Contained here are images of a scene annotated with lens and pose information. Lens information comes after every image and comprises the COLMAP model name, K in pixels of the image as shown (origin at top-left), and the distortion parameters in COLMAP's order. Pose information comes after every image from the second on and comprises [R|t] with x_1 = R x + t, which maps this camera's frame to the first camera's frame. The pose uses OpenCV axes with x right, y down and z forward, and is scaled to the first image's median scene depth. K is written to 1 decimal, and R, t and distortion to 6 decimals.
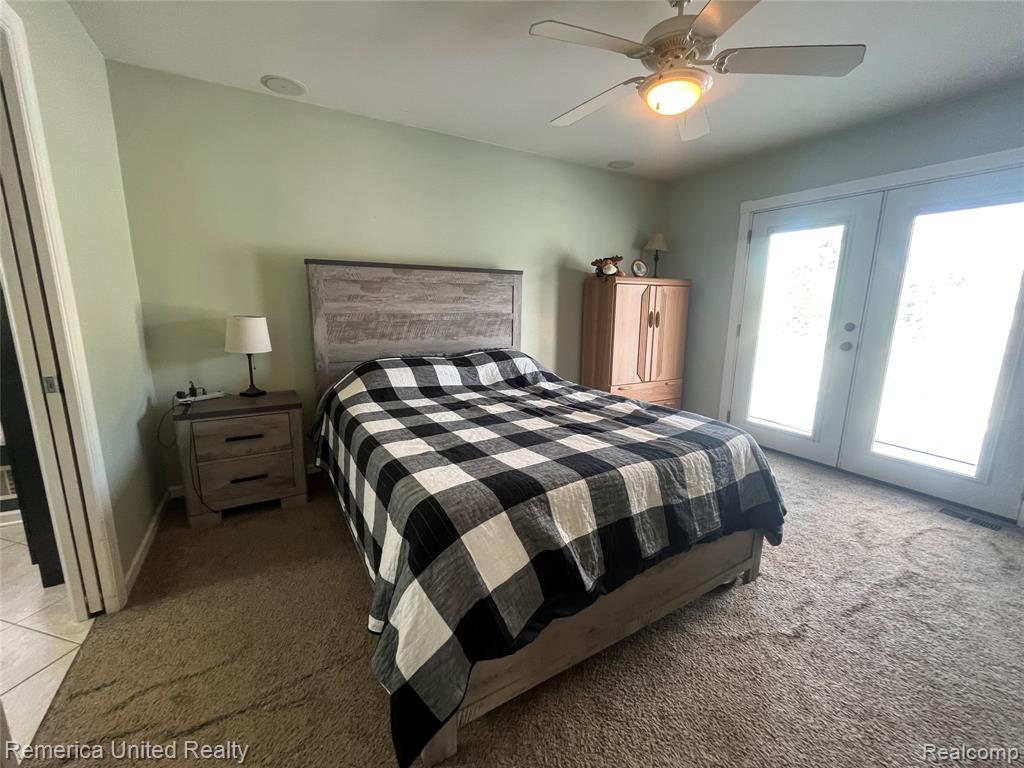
lens RADIAL K [[417.5, 0, 508.0], [0, 417.5, 385.1], [0, 0, 1]] dist [-0.003481, 0.000426]
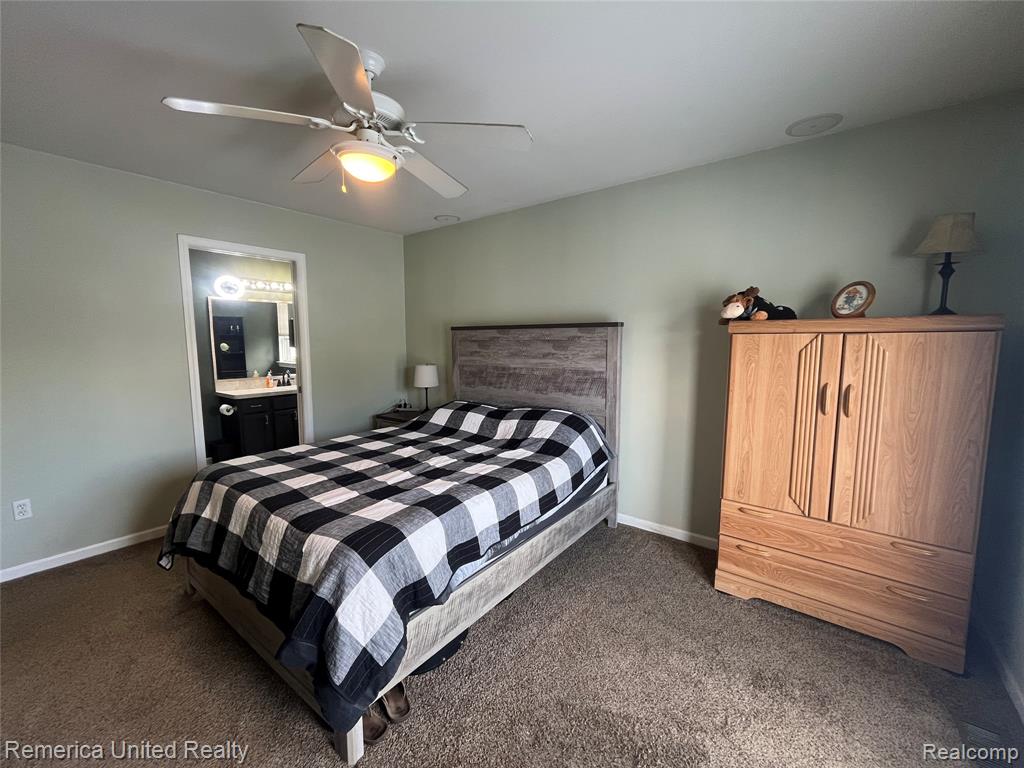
lens RADIAL K [[417.5, 0, 508.0], [0, 417.5, 385.1], [0, 0, 1]] dist [-0.003481, 0.000426]
pose [[0.376570, 0.087296, -0.922266, 0.802857], [-0.173750, 0.984539, 0.022247, -0.142978], [0.909948, 0.151866, 0.385915, 0.545357]]
